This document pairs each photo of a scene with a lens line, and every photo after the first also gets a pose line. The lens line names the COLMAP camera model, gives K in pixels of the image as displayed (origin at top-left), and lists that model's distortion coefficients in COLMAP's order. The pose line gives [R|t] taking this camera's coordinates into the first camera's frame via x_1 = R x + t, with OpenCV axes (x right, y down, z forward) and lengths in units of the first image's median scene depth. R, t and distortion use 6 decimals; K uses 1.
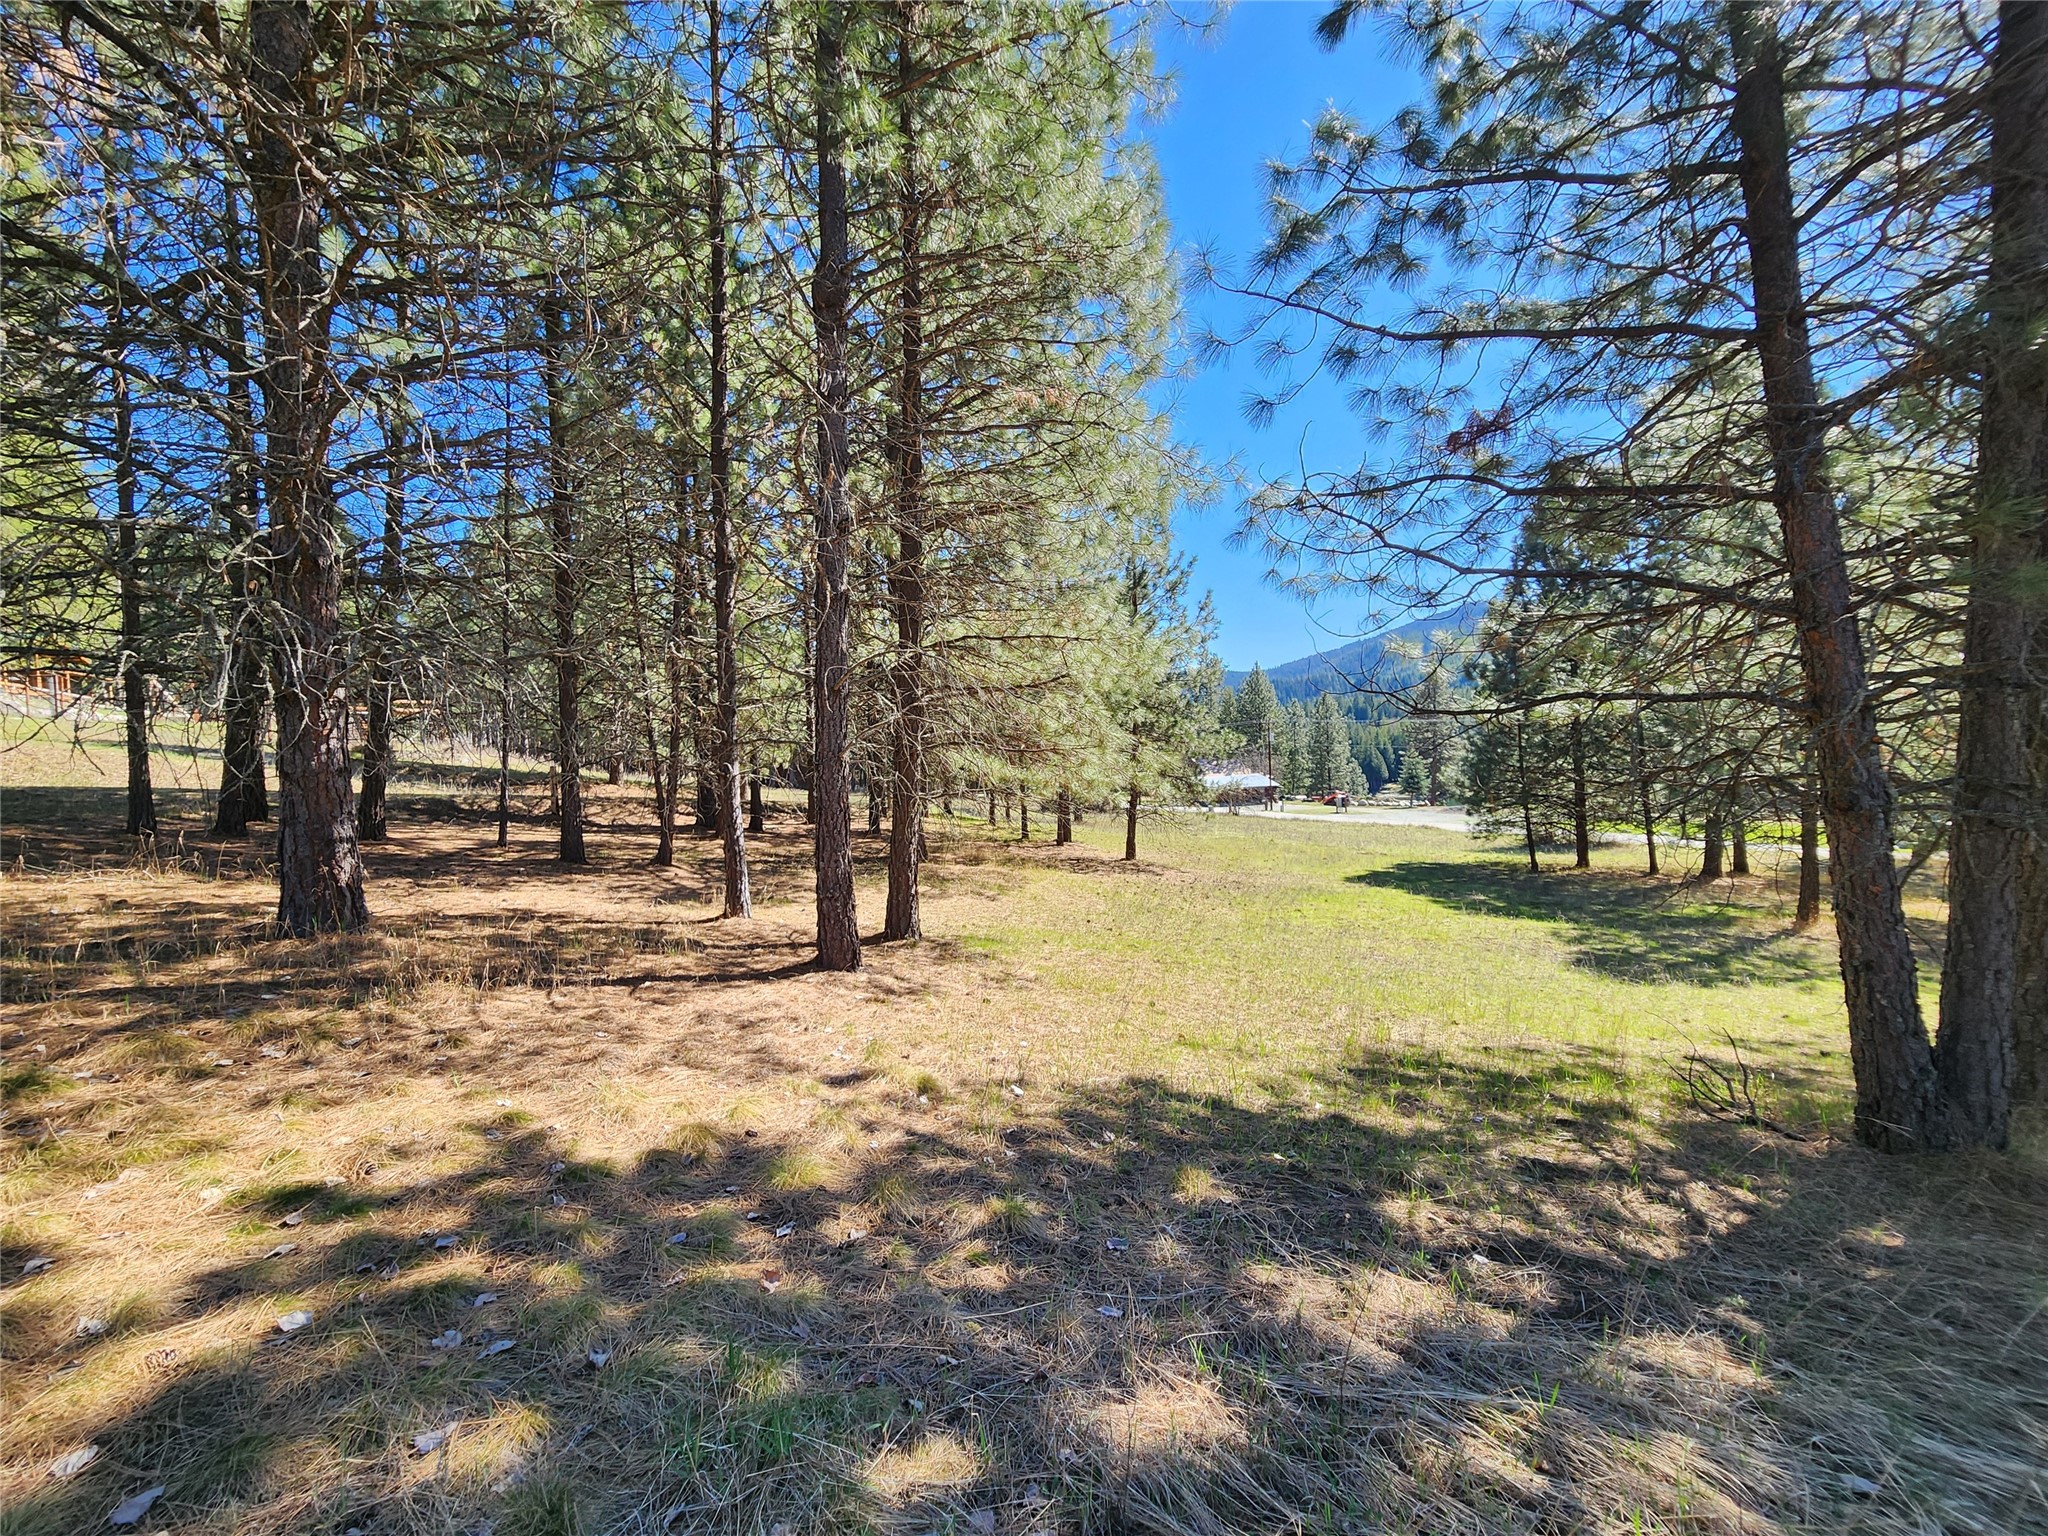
lens RADIAL K [[860.3, 0, 1024.9], [0, 860.3, 778.0], [0, 0, 1]] dist [0.003067, 0.000825]
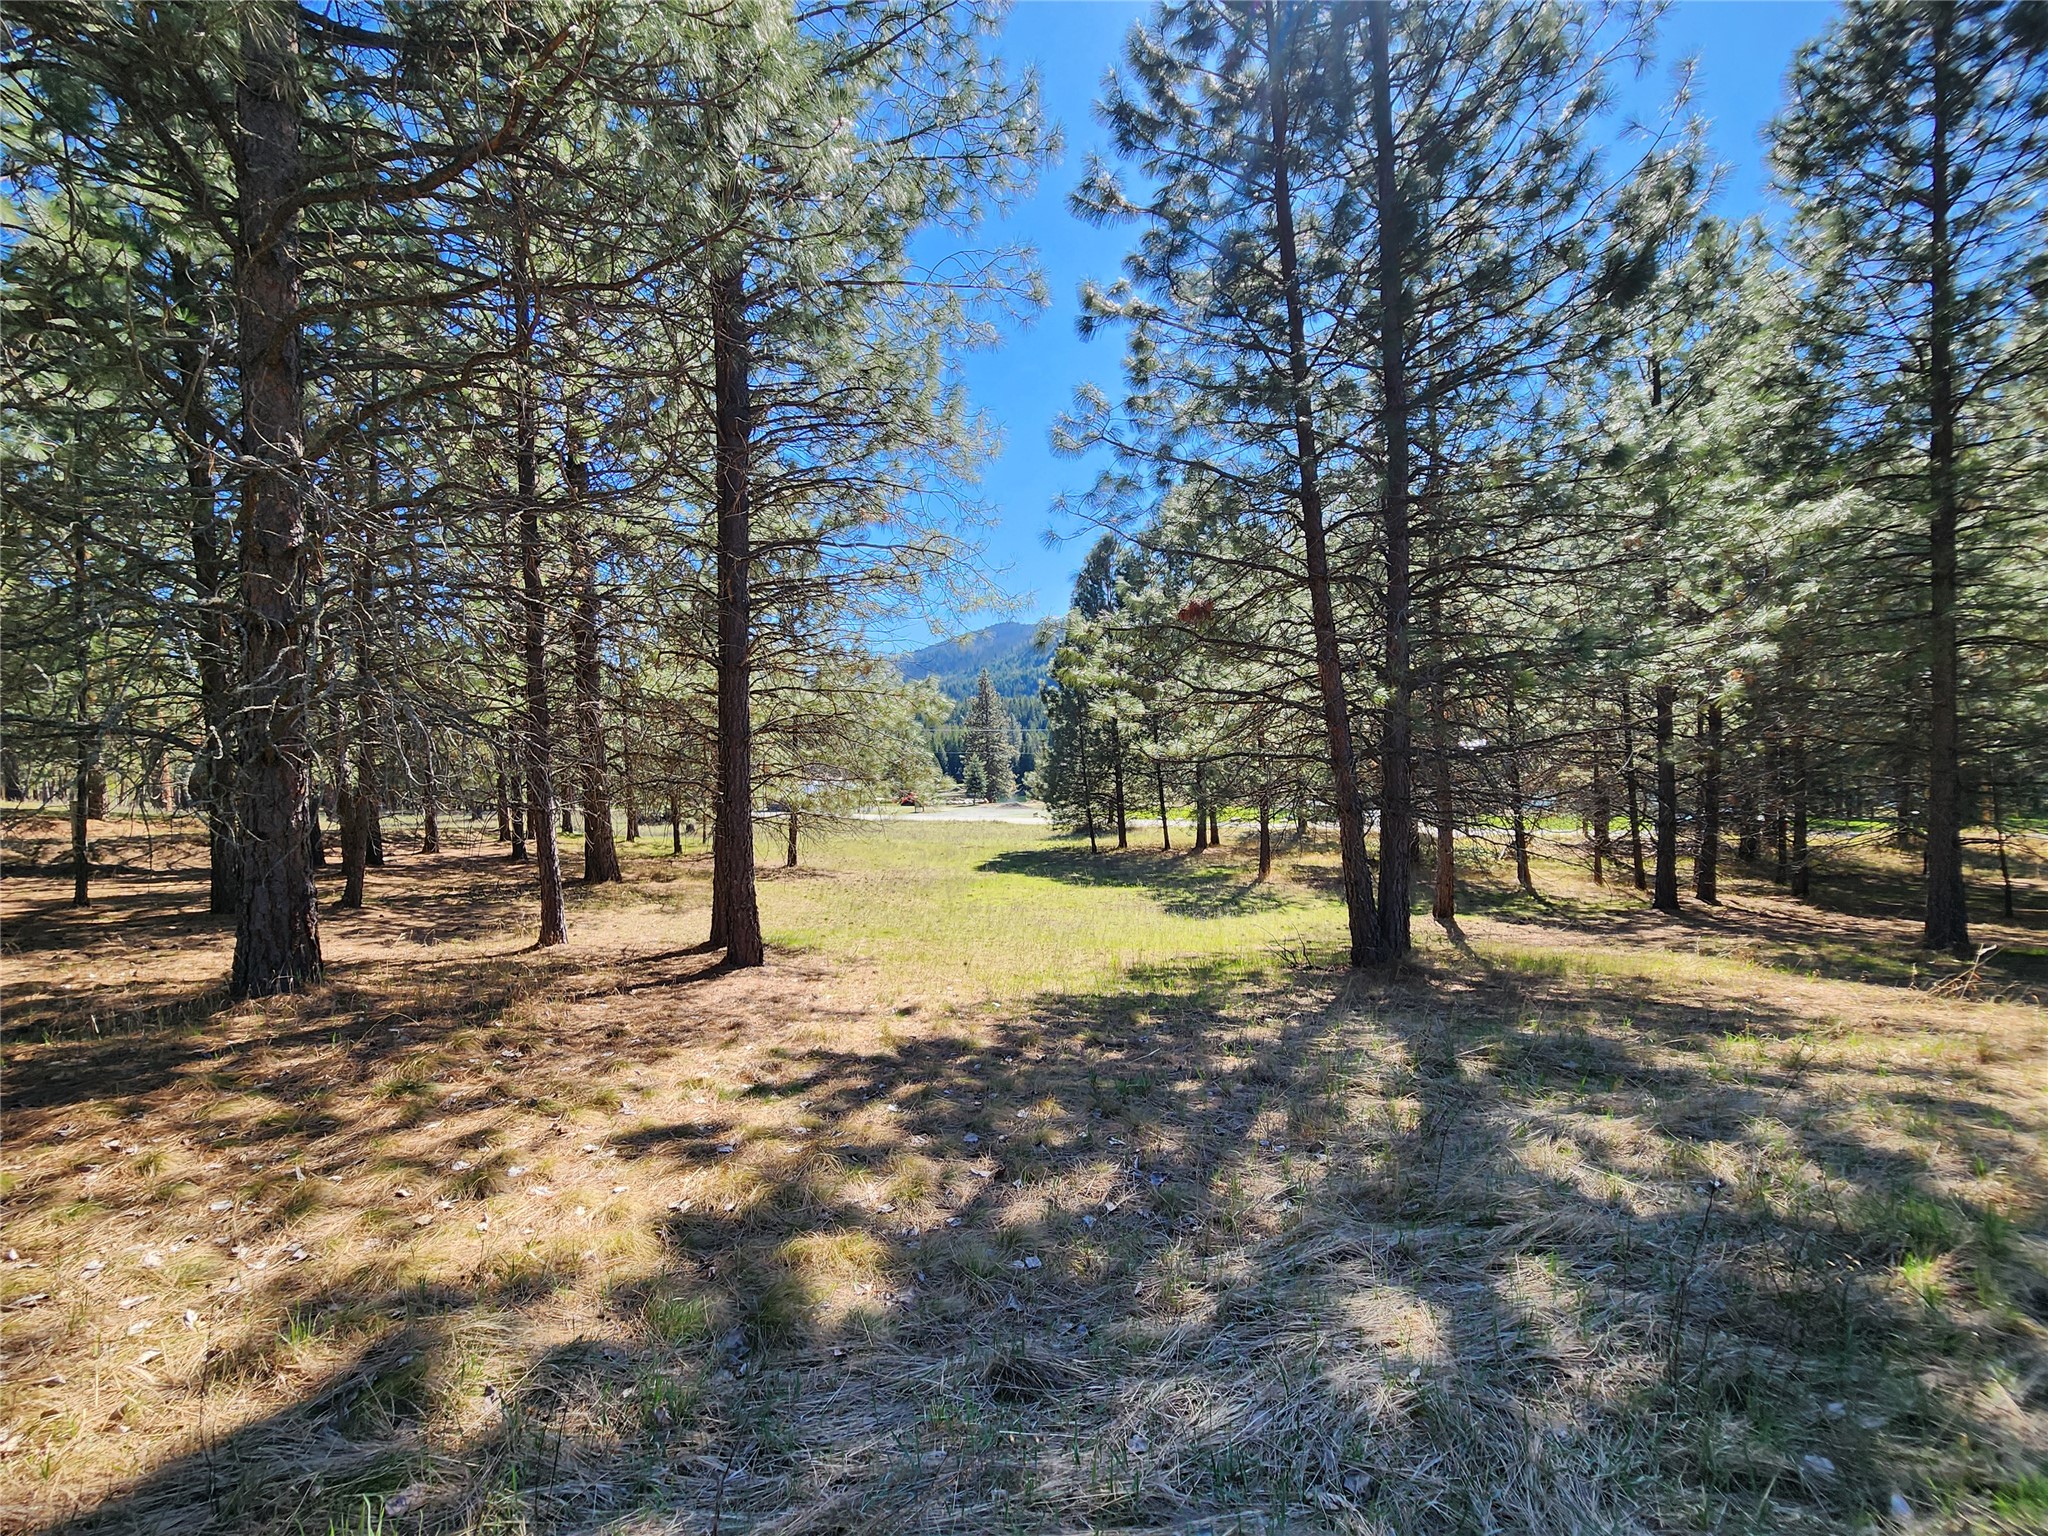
lens RADIAL K [[860.3, 0, 1024.9], [0, 860.3, 778.0], [0, 0, 1]] dist [0.003067, 0.000825]
pose [[0.870979, -0.023751, 0.490747, -0.182848], [0.024405, 0.999689, 0.005069, -0.017803], [-0.490715, 0.007561, 0.871288, -0.108643]]
